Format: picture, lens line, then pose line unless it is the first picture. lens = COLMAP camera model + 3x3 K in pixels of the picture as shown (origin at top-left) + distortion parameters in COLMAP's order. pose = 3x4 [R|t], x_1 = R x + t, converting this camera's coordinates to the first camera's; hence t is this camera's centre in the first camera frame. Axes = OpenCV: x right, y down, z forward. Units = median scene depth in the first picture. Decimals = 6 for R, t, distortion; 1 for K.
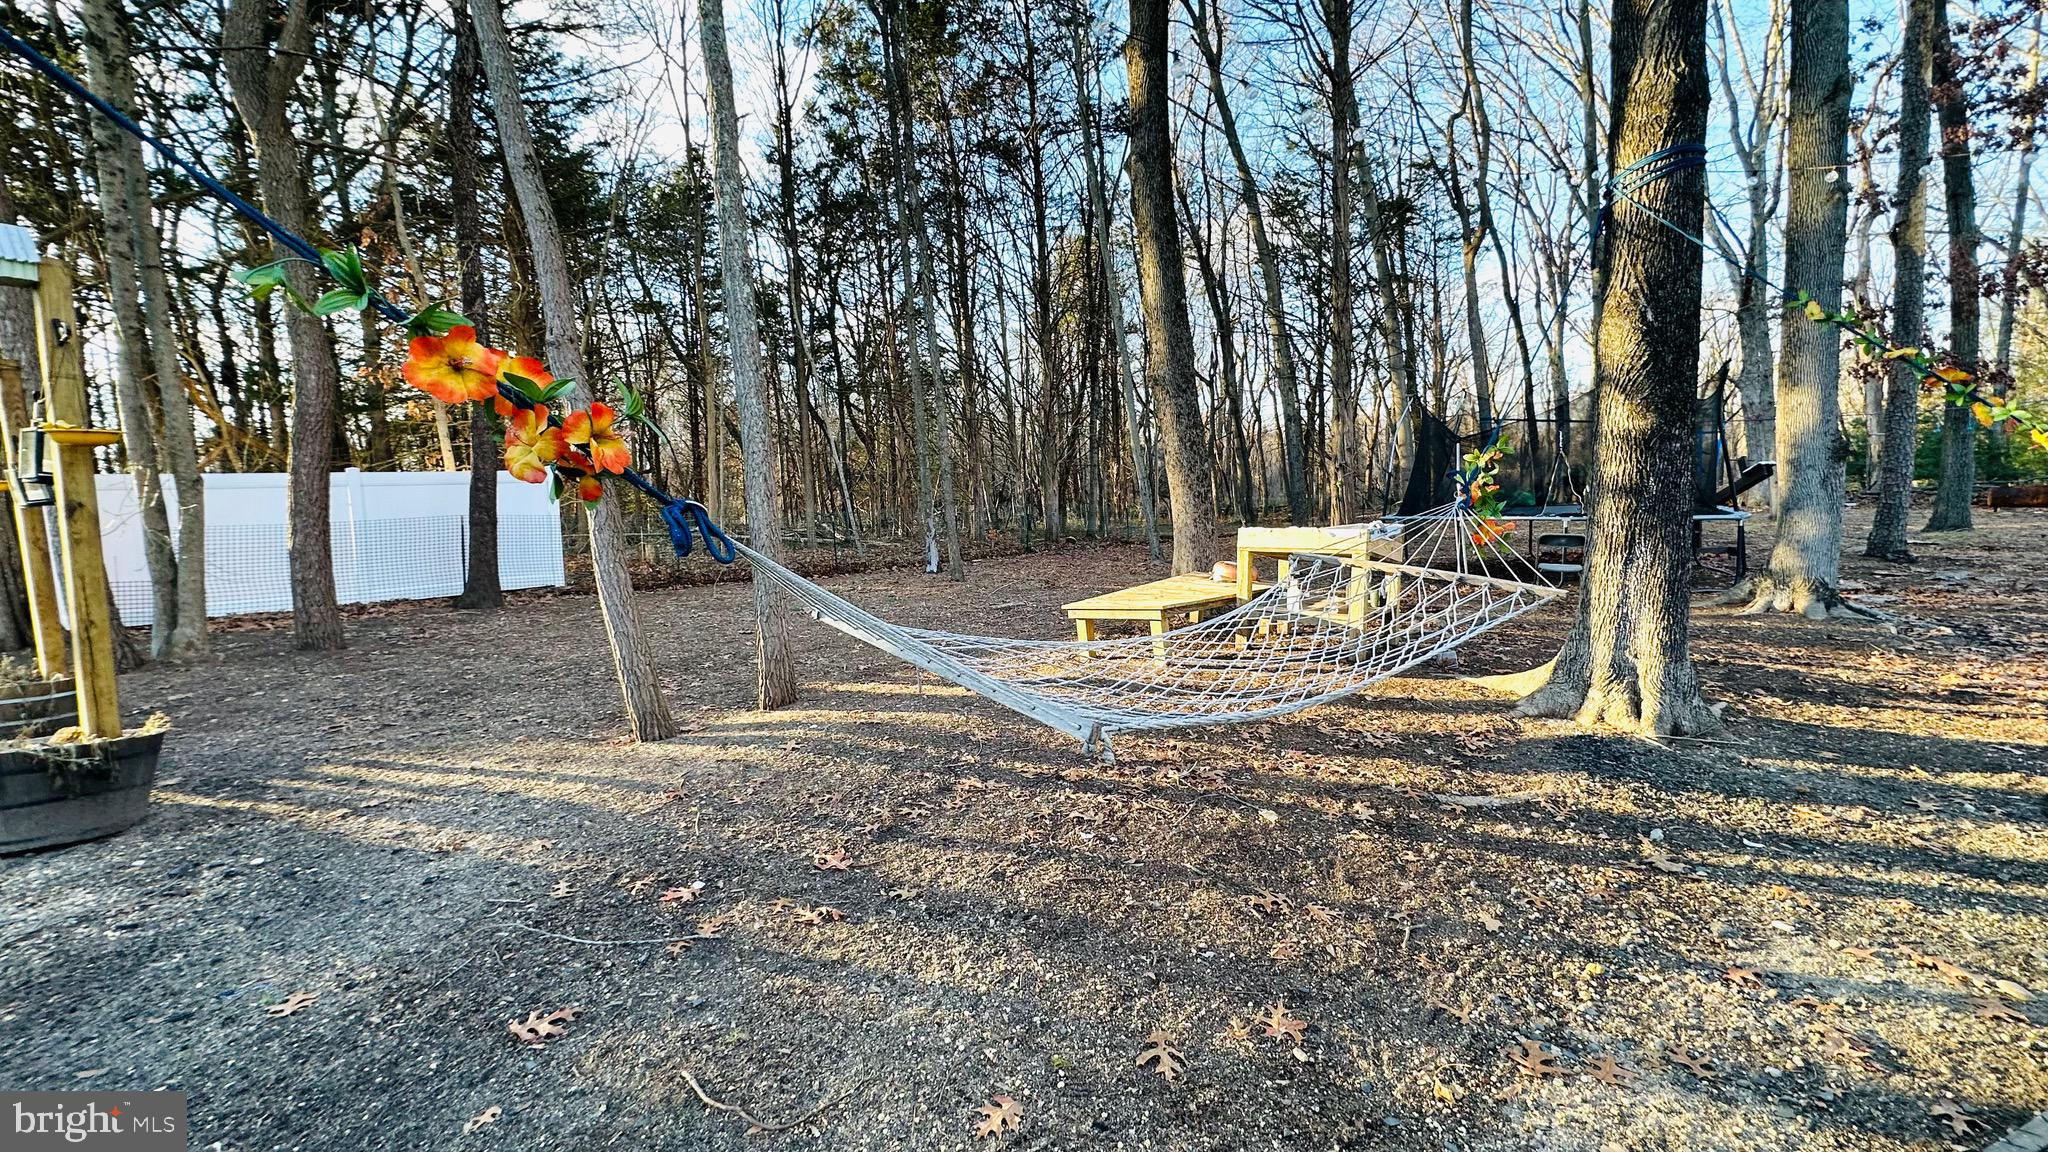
lens RADIAL K [[816.6, 0, 1028.3], [0, 816.6, 573.6], [0, 0, 1]] dist [-0.003955, -0.000265]
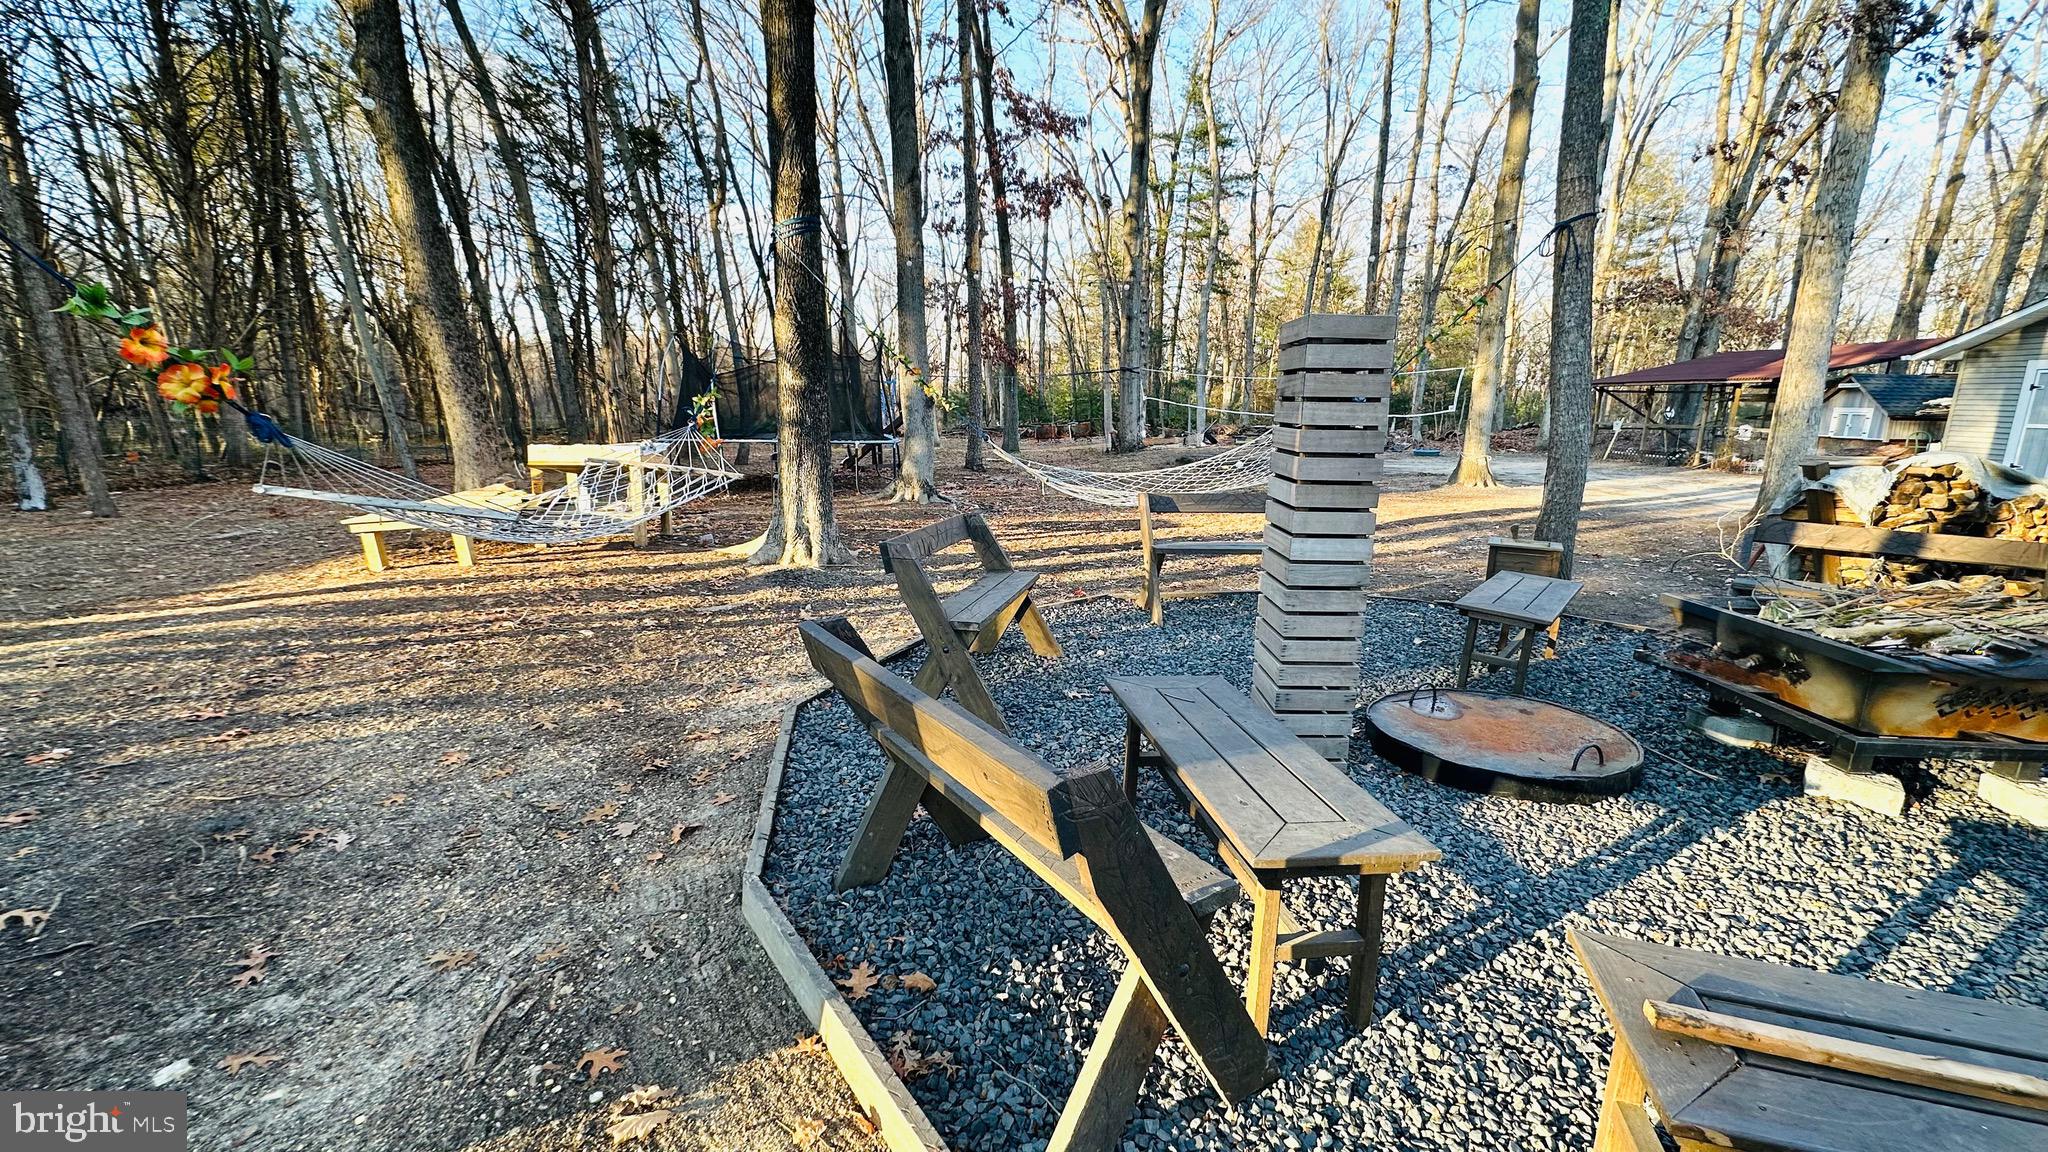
lens RADIAL K [[816.6, 0, 1028.5], [0, 816.6, 576.4], [0, 0, 1]] dist [-0.003955, -0.000265]
pose [[0.678556, -0.107309, 0.726668, -0.123117], [0.038421, 0.993102, 0.110776, 0.028968], [-0.733543, -0.047248, 0.677998, -0.323048]]
